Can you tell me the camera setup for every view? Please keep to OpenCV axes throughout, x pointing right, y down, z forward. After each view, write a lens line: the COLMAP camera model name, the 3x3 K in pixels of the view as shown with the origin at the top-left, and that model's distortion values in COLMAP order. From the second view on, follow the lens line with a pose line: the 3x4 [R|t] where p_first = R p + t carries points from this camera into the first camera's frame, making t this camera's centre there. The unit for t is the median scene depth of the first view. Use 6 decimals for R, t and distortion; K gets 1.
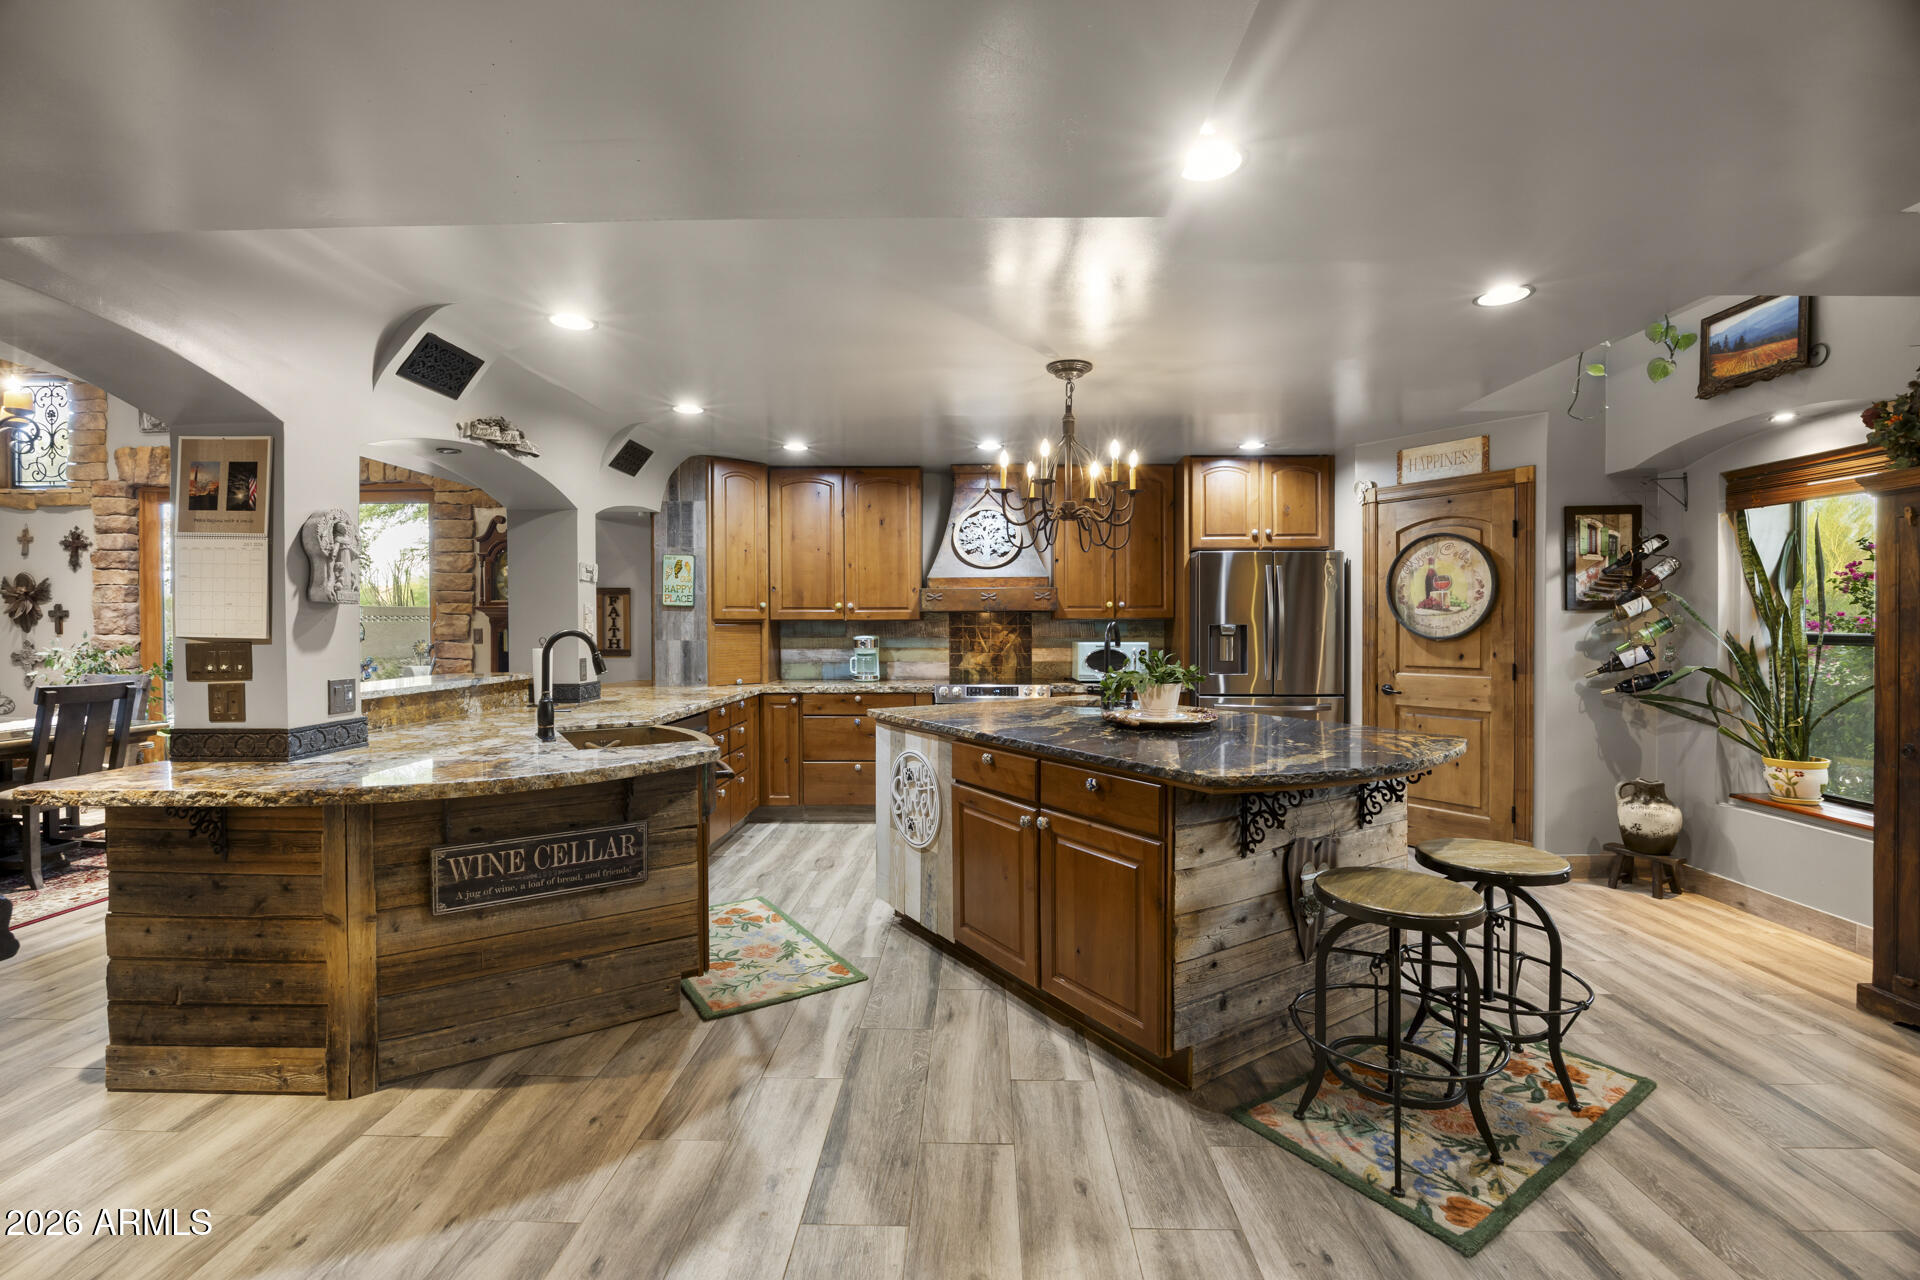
lens RADIAL K [[841.7, 0, 956.9], [0, 841.7, 632.5], [0, 0, 1]] dist [-0.016882, -0.000599]
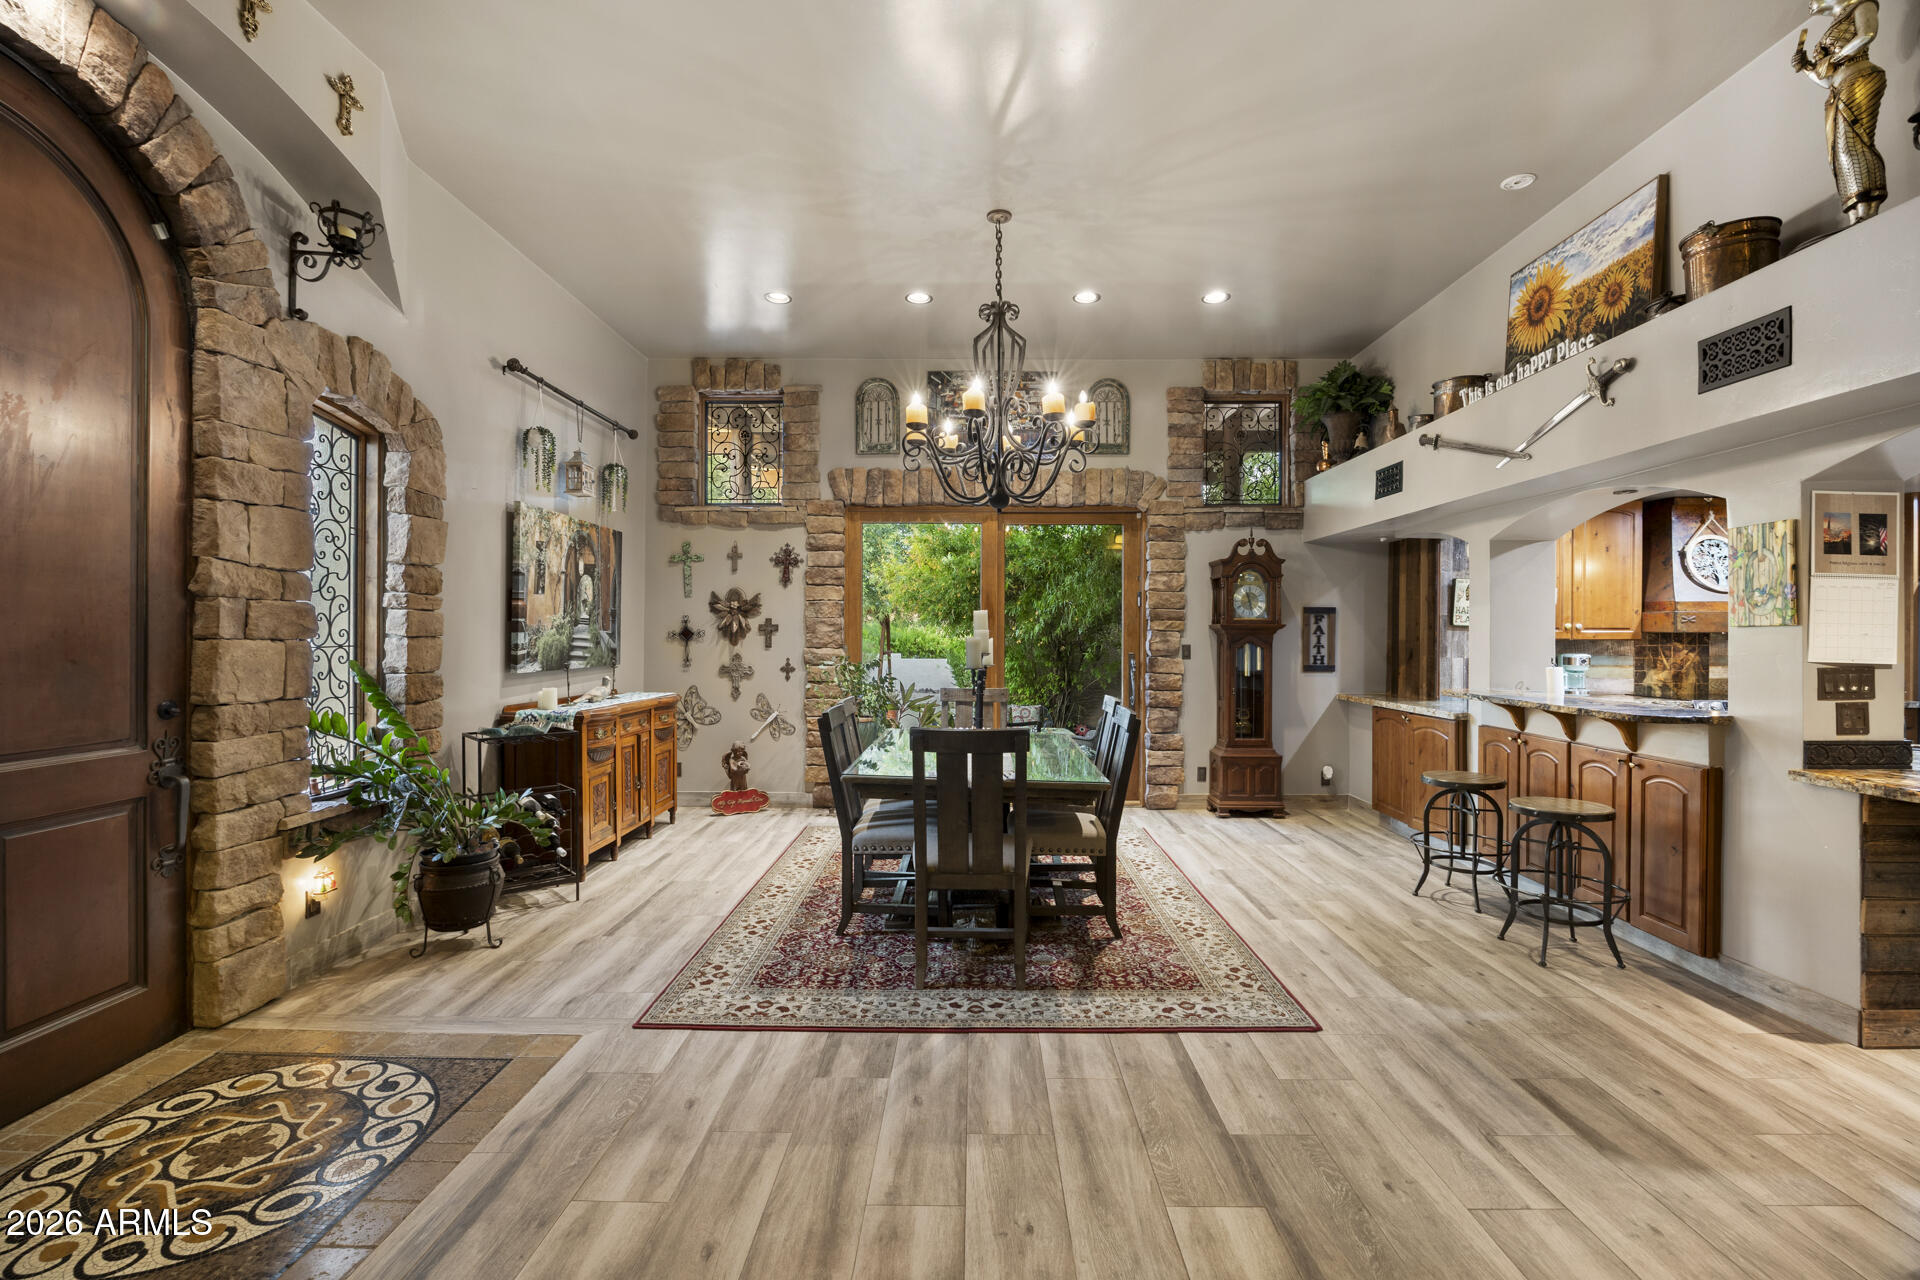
lens RADIAL K [[841.7, 0, 951.9], [0, 841.7, 635.8], [0, 0, 1]] dist [-0.016882, -0.000599]
pose [[0.999876, 0.006236, 0.014476, -0.905745], [-0.006133, 0.999955, -0.007191, -0.006720], [-0.014520, 0.007101, 0.999869, -0.060675]]
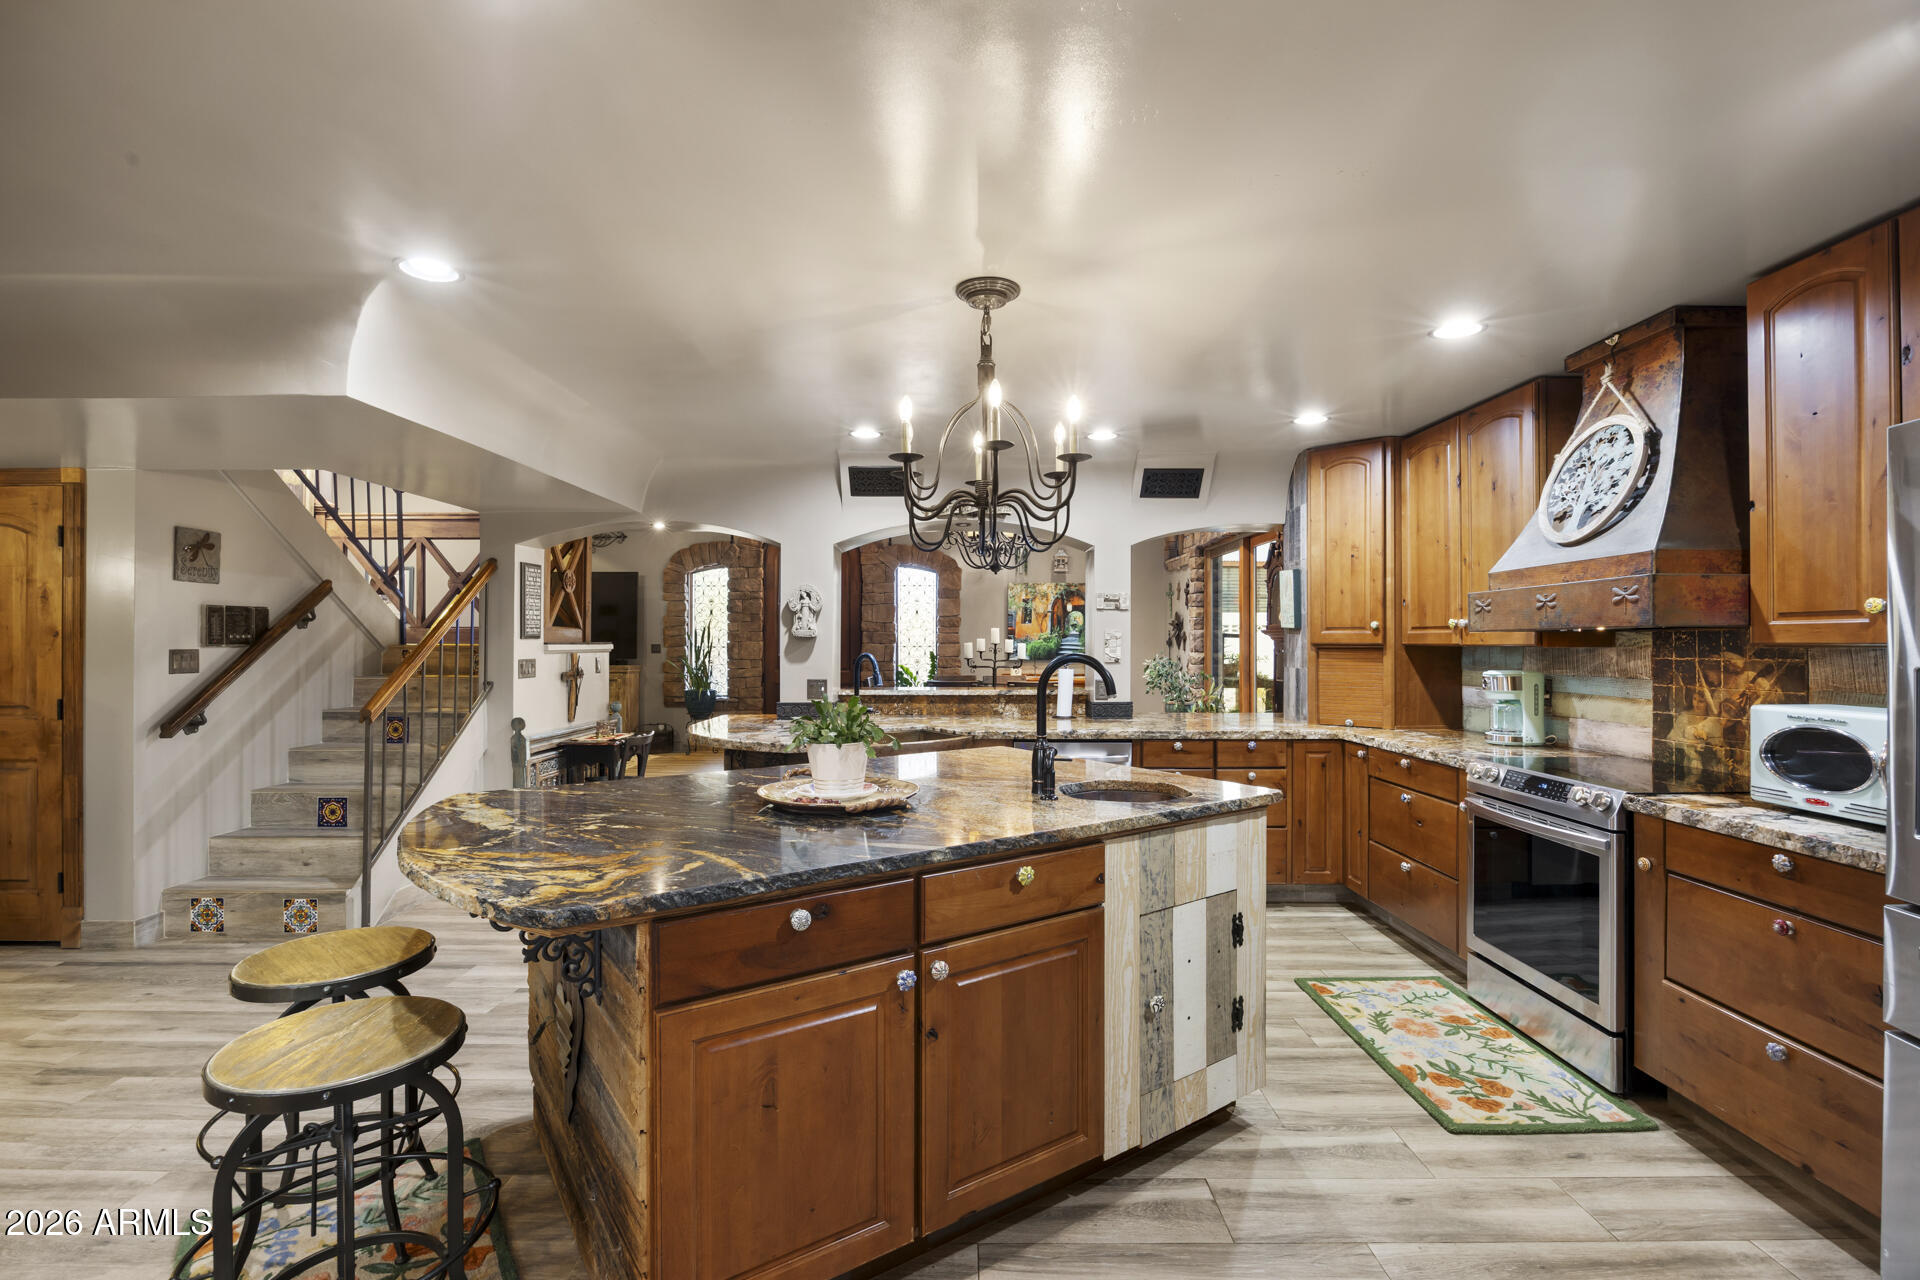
lens RADIAL K [[875.2, 0, 958.2], [0, 875.2, 642.0], [0, 0, 1]] dist [-0.000453, 0.000067]
pose [[0.031237, 0.001498, -0.999511, 0.509670], [-0.011655, 0.999931, 0.001134, -0.012848], [0.999444, 0.011614, 0.031252, 0.562035]]
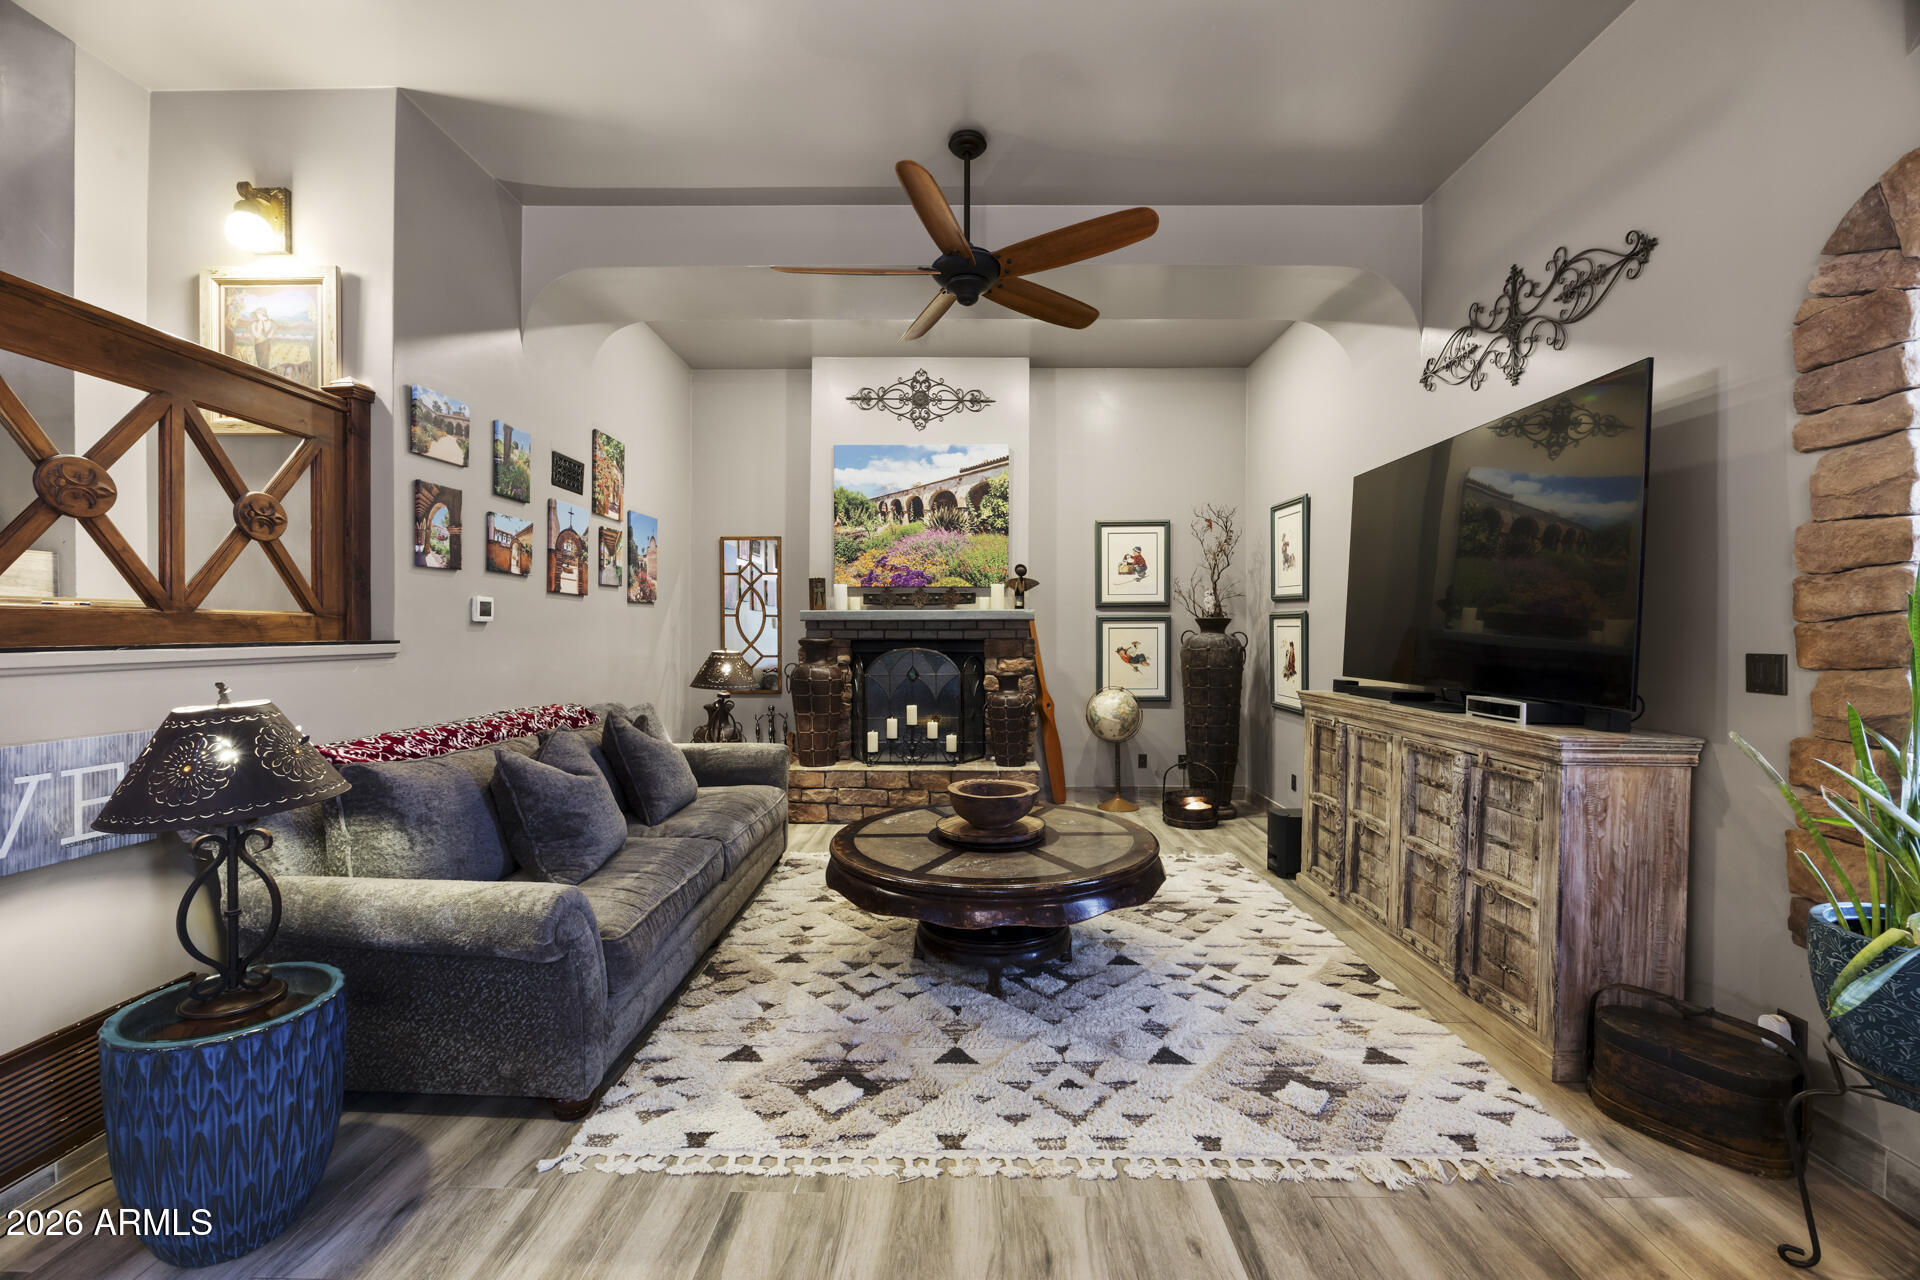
lens RADIAL K [[794.4, 0, 969.4], [0, 794.4, 637.9], [0, 0, 1]] dist [-0.004382, -0.000528]
pose [[-0.999602, 0.006172, -0.027518, -0.950764], [0.005599, 0.999767, 0.020855, -0.016240], [0.027641, 0.020692, -0.999404, 0.352158]]
